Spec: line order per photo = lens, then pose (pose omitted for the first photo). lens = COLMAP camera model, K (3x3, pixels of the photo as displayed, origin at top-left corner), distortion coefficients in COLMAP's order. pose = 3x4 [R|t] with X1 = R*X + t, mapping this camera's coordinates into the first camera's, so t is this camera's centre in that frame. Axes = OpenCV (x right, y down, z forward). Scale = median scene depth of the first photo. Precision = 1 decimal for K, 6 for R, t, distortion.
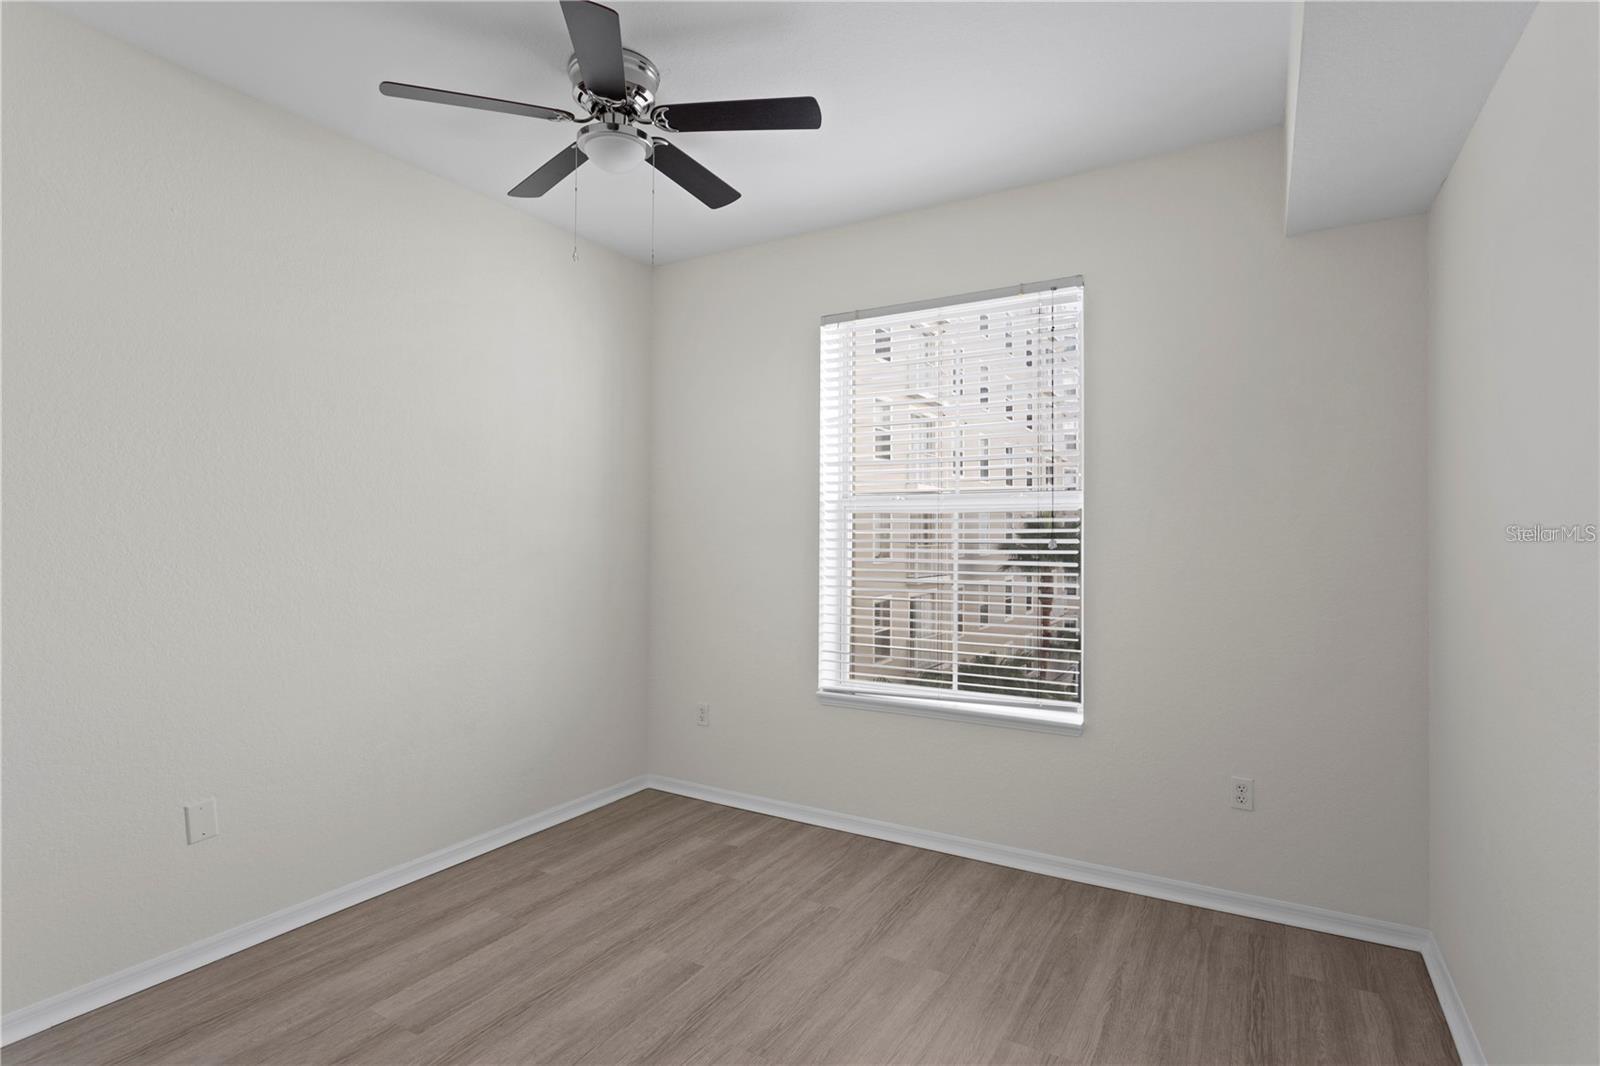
lens RADIAL K [[790.7, 0, 800.0], [0, 790.7, 533.0], [0, 0, 1]] dist [-0.013528, 0.000331]
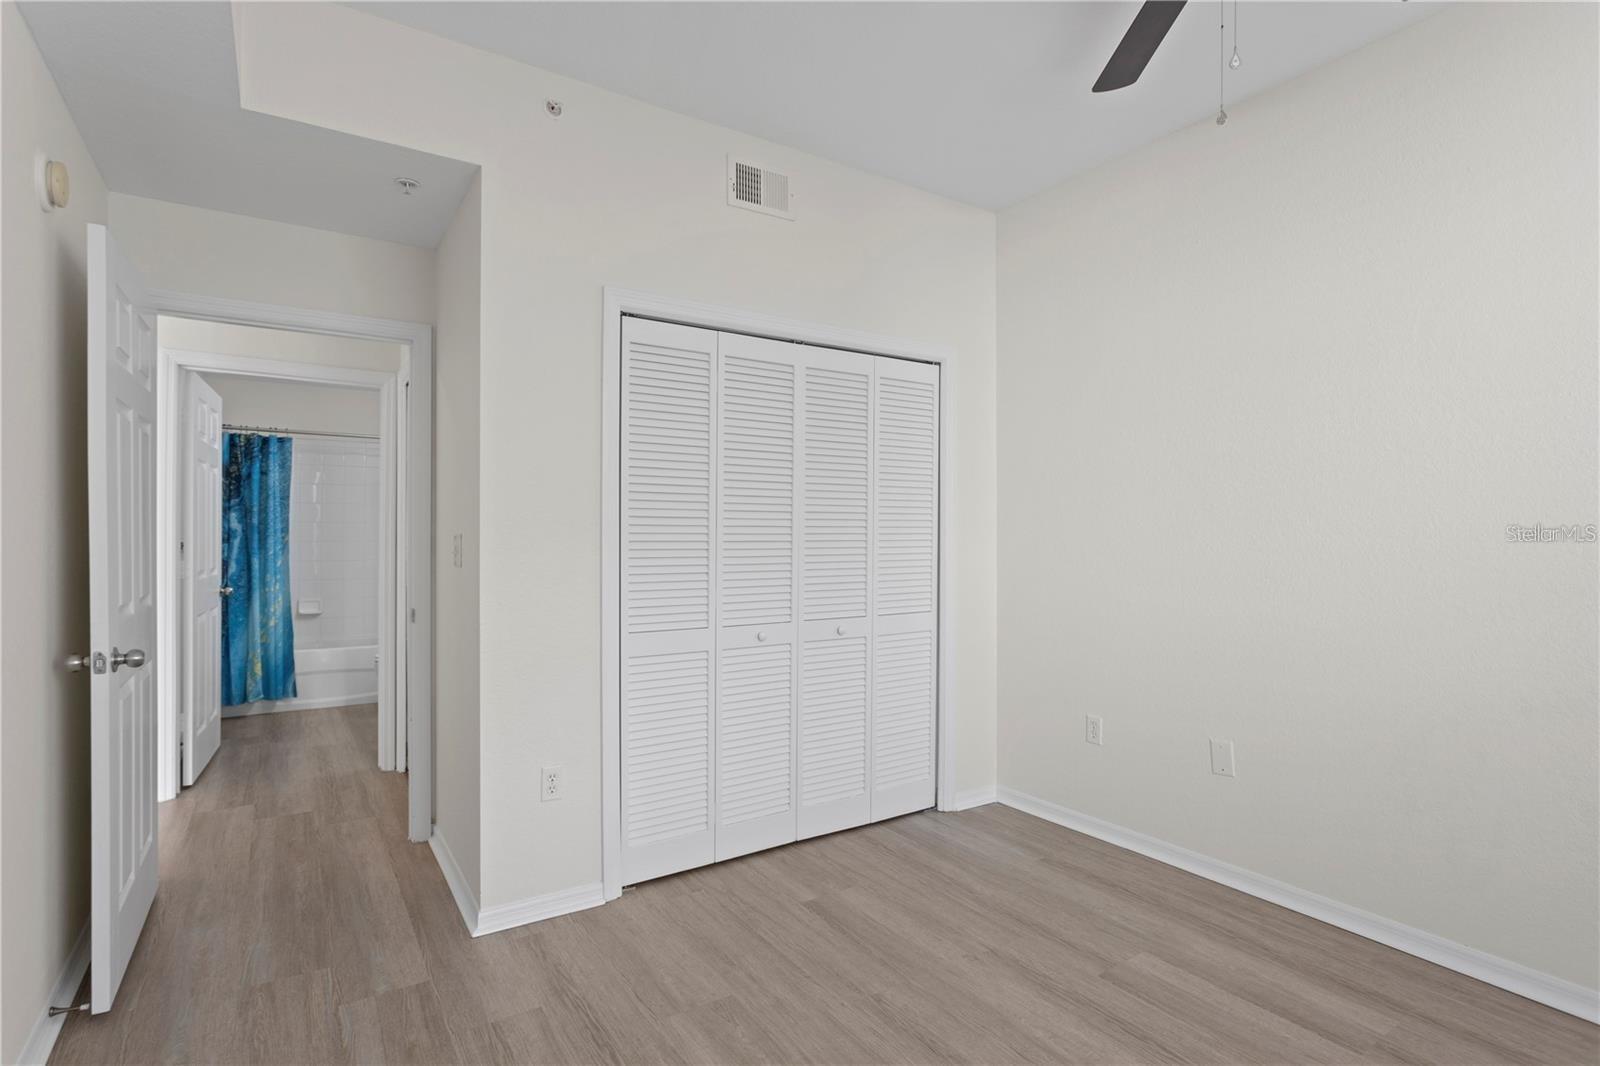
lens RADIAL K [[790.7, 0, 800.0], [0, 790.7, 533.0], [0, 0, 1]] dist [-0.013528, 0.000331]
pose [[-0.434610, 0.020635, -0.900382, 0.562893], [0.016189, 0.999755, 0.015098, -0.009869], [0.900473, -0.008014, -0.434838, 0.907260]]
